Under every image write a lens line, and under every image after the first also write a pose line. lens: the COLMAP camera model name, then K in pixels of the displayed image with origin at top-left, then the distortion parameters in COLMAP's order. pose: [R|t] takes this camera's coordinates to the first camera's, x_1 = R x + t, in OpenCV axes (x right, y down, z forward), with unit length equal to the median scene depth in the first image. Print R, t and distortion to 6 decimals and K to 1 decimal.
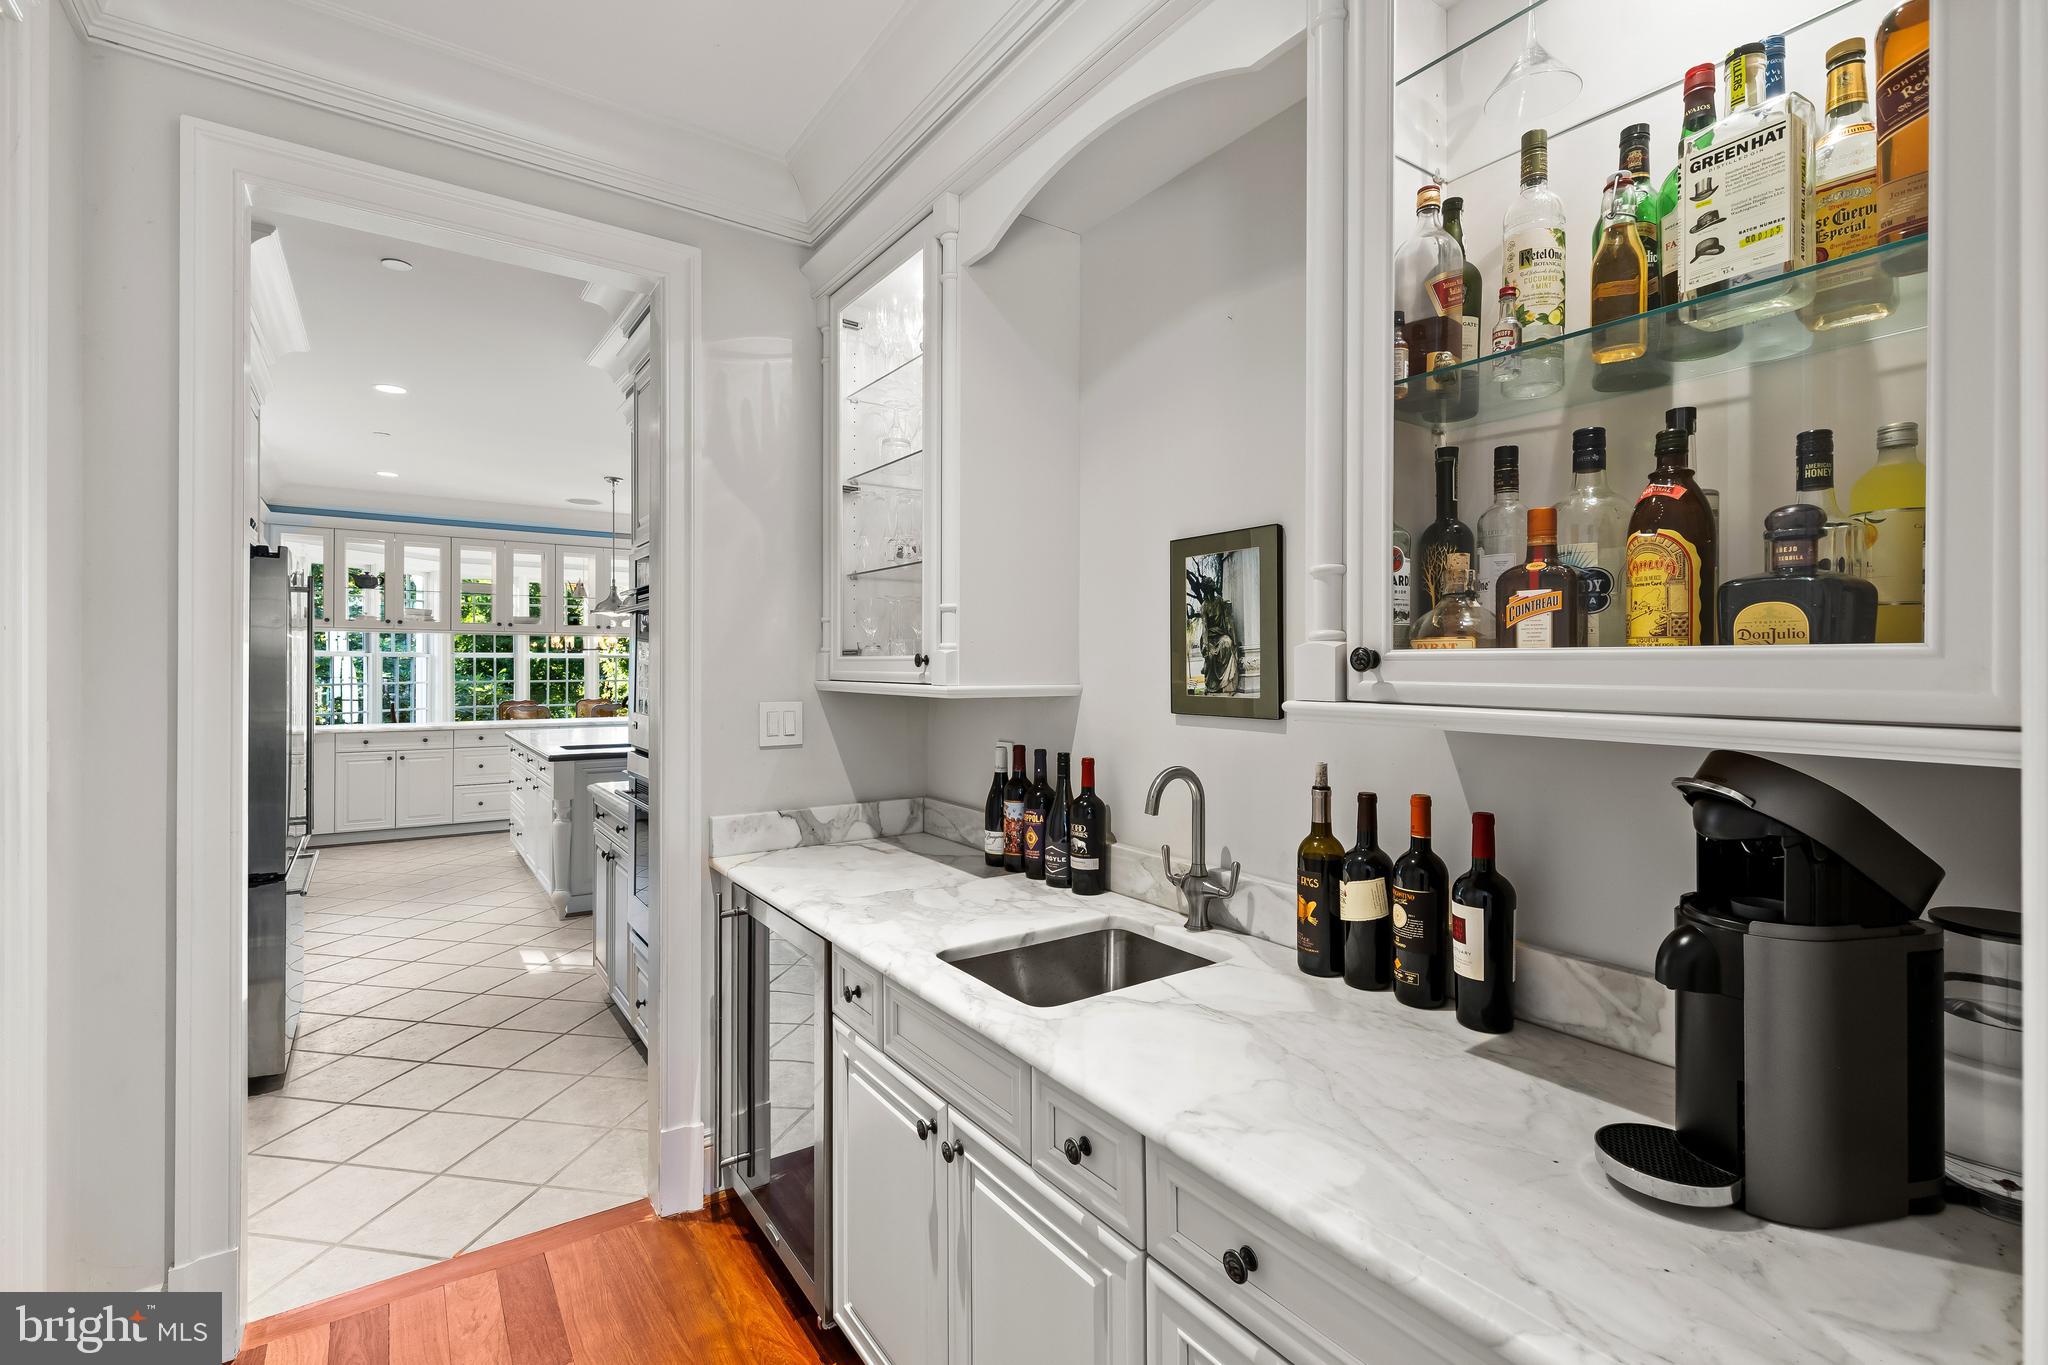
lens RADIAL K [[912.9, 0, 1023.8], [0, 912.9, 665.1], [0, 0, 1]] dist [0.002433, -0.000273]
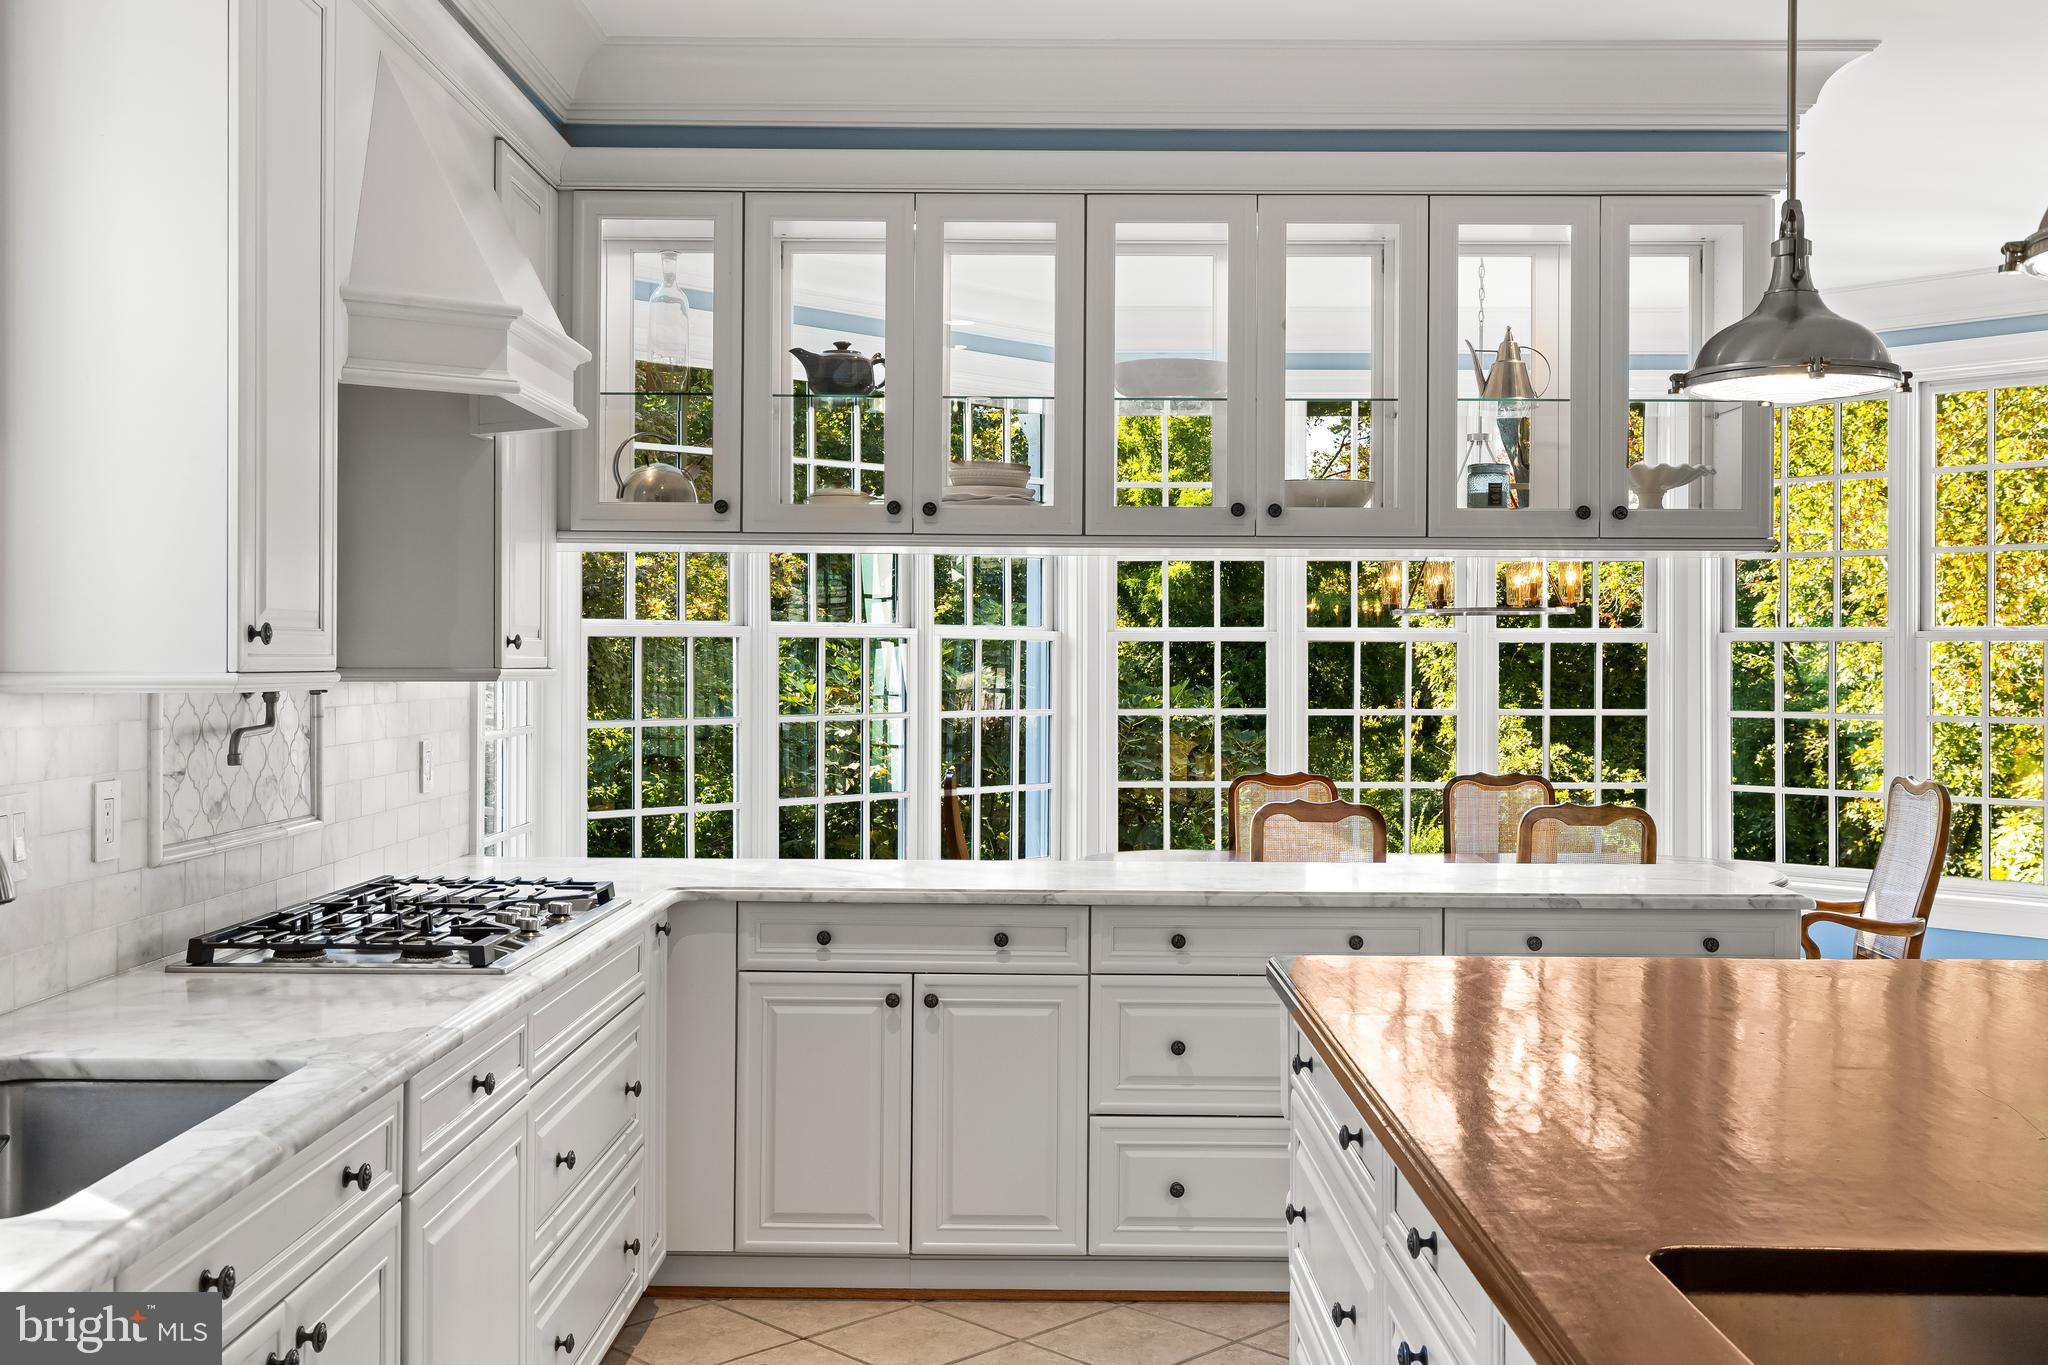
lens RADIAL K [[1944.2, 0, 1030.7], [0, 1944.2, 651.5], [0, 0, 1]] dist [0.002944, 0.000000]
pose [[0.816106, -0.000278, -0.577902, -0.297983], [-0.002584, 0.999988, -0.004130, -0.001348], [0.577896, 0.004863, 0.816096, 0.506504]]
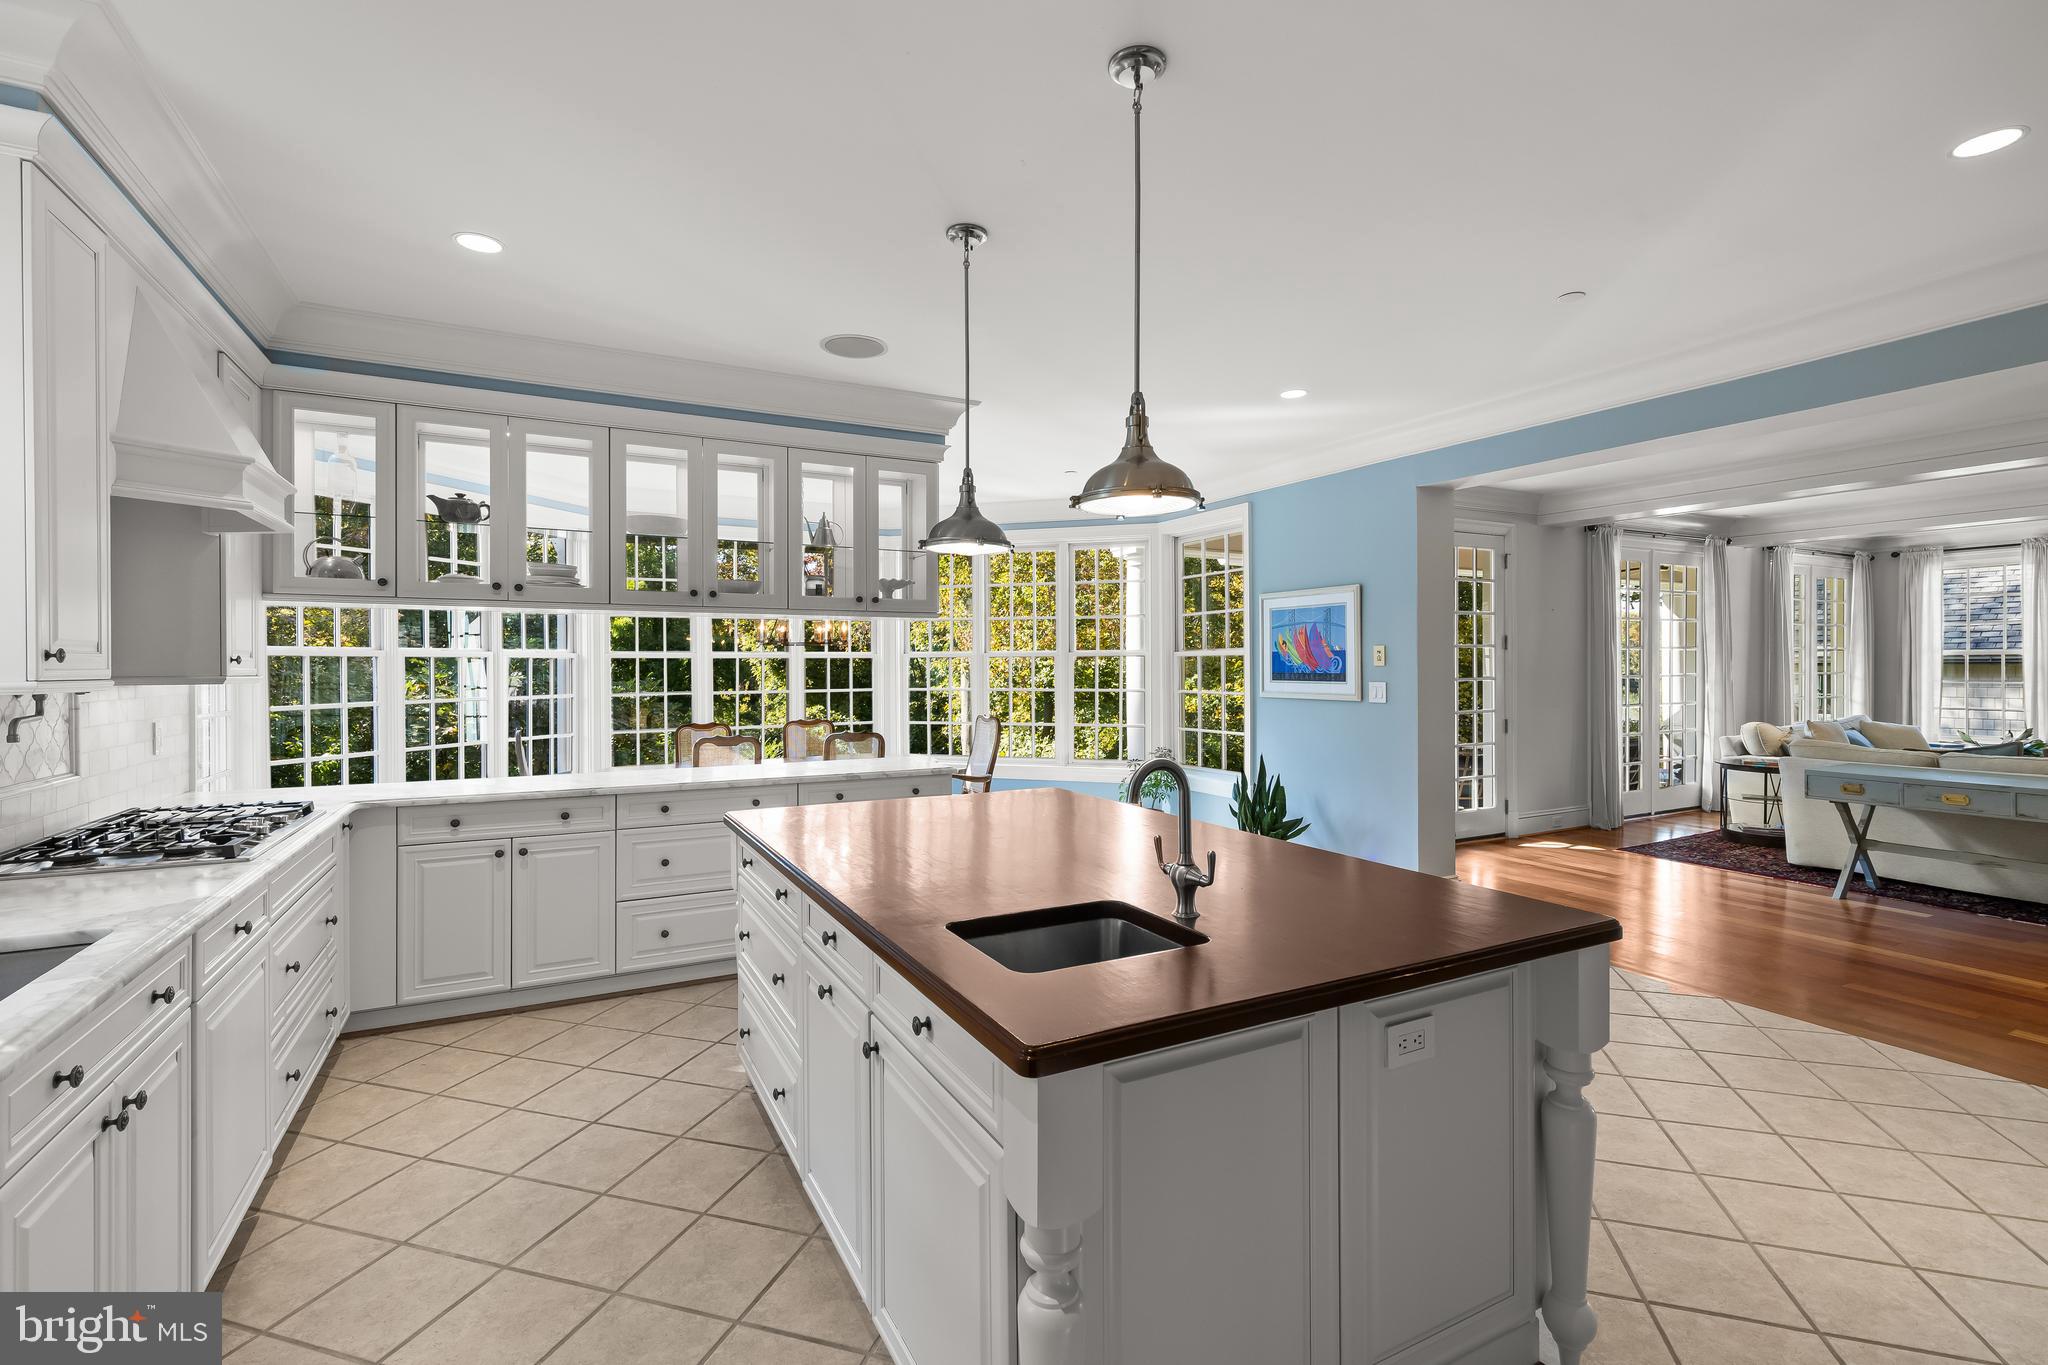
lens RADIAL K [[912.9, 0, 1020.4], [0, 912.9, 668.8], [0, 0, 1]] dist [0.002433, -0.000273]
pose [[0.991896, -0.004314, -0.126976, -0.317352], [0.004779, 0.999983, 0.003361, -0.001560], [0.126960, -0.003940, 0.991900, 0.495442]]
